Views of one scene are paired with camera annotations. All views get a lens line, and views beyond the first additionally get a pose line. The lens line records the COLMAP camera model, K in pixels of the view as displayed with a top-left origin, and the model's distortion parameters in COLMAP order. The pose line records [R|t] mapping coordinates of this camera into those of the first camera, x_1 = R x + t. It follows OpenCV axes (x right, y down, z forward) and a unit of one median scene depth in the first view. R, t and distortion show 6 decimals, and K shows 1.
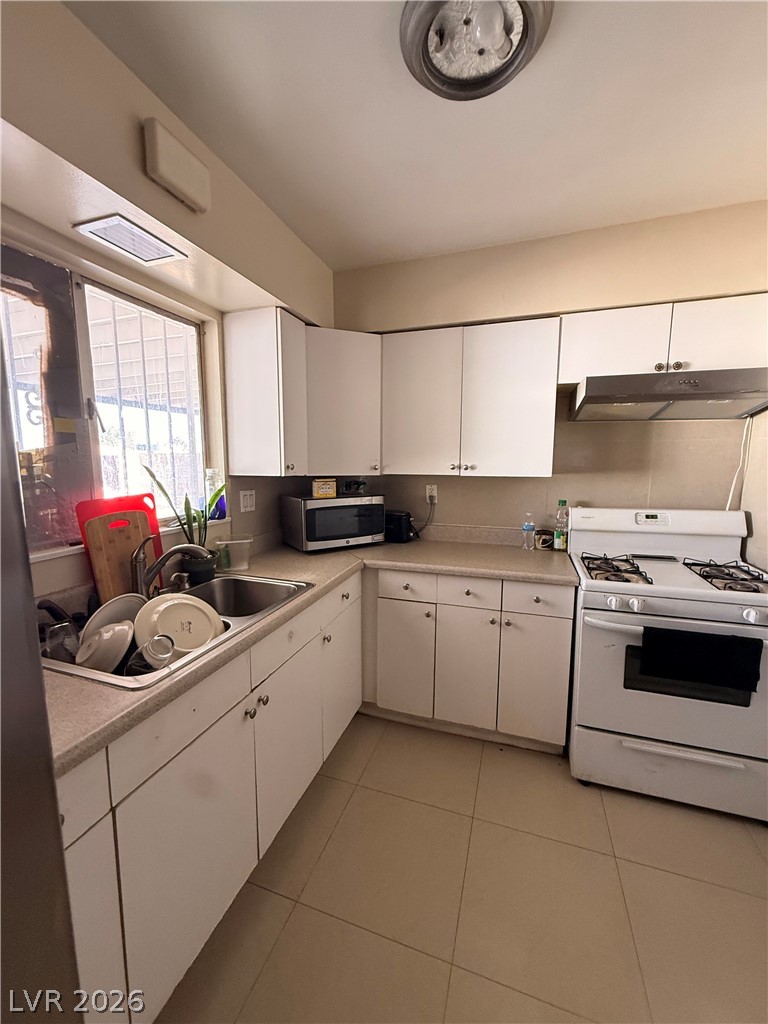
lens RADIAL K [[408.7, 0, 380.8], [0, 408.7, 510.6], [0, 0, 1]] dist [0.000560, -0.000208]
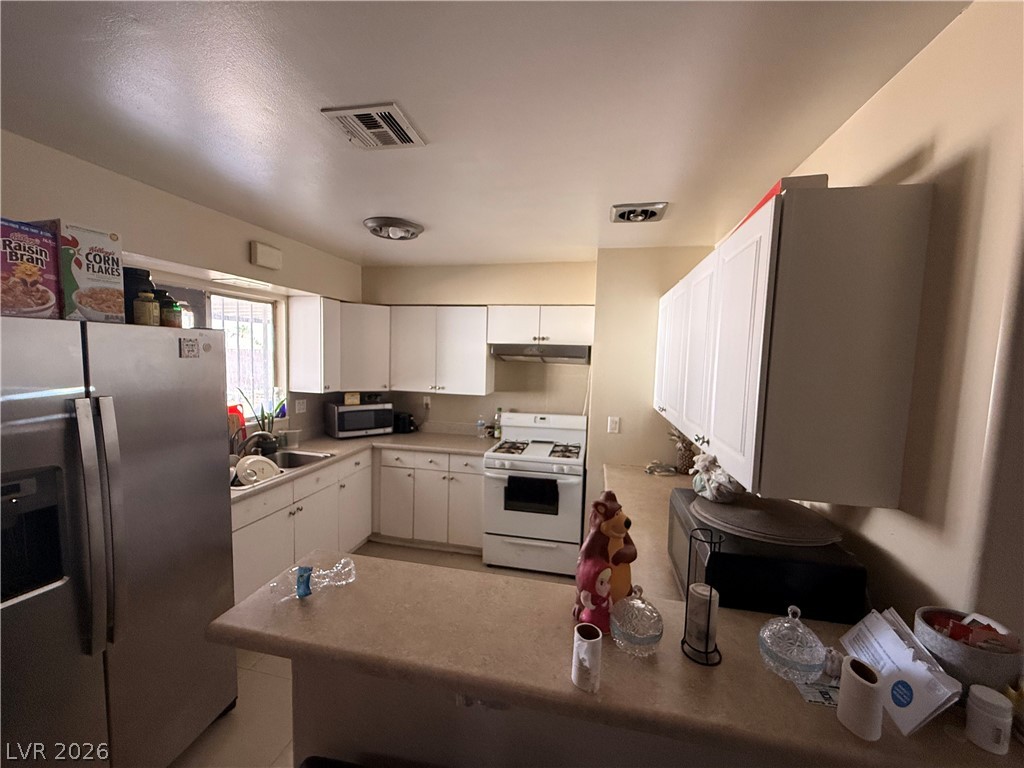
lens RADIAL K [[408.7, 0, 509.3], [0, 408.7, 386.2], [0, 0, 1]] dist [0.000560, -0.000208]
pose [[0.992445, 0.019124, 0.121194, 0.344161], [-0.013388, 0.998759, -0.047974, -0.043078], [-0.121961, 0.045989, 0.991469, -0.824777]]
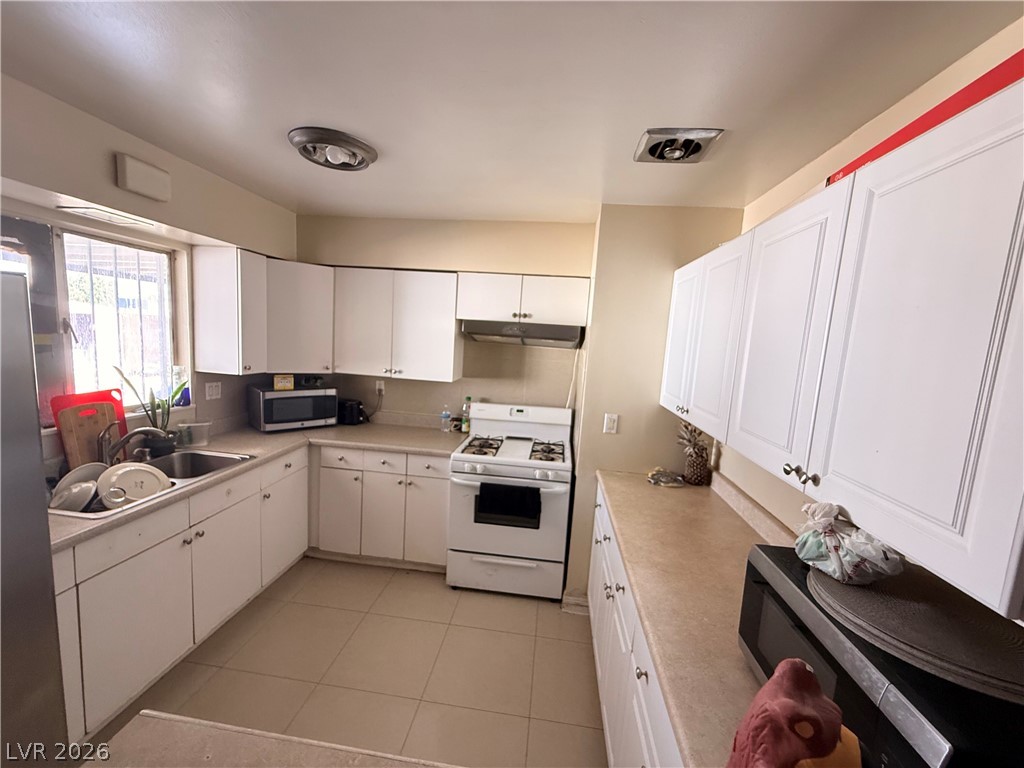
lens RADIAL K [[408.7, 0, 509.1], [0, 408.7, 386.8], [0, 0, 1]] dist [0.000560, -0.000208]
pose [[0.974136, 0.034977, 0.223241, 0.326512], [-0.035986, 0.999352, 0.000452, -0.081341], [-0.223081, -0.008474, 0.974763, -0.499116]]
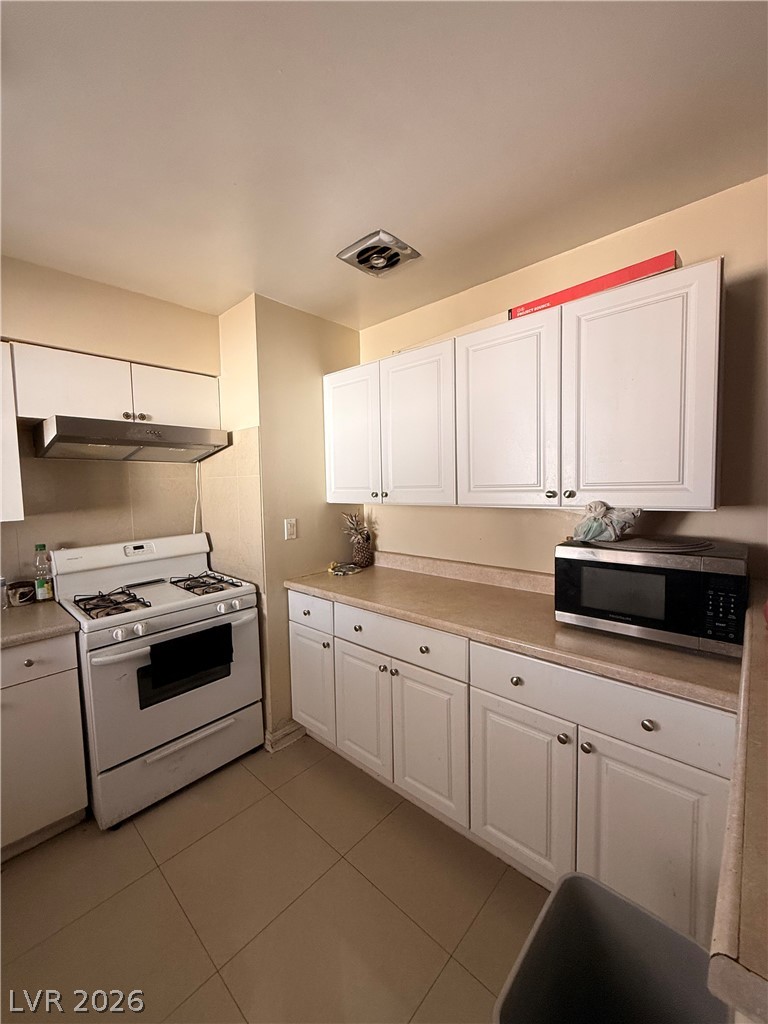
lens RADIAL K [[408.7, 0, 384.1], [0, 408.7, 510.1], [0, 0, 1]] dist [0.000560, -0.000208]
pose [[0.398922, -0.069397, 0.914355, -0.085773], [0.139518, 0.990117, 0.014278, -0.009500], [-0.906309, 0.121873, 0.404661, -0.069219]]
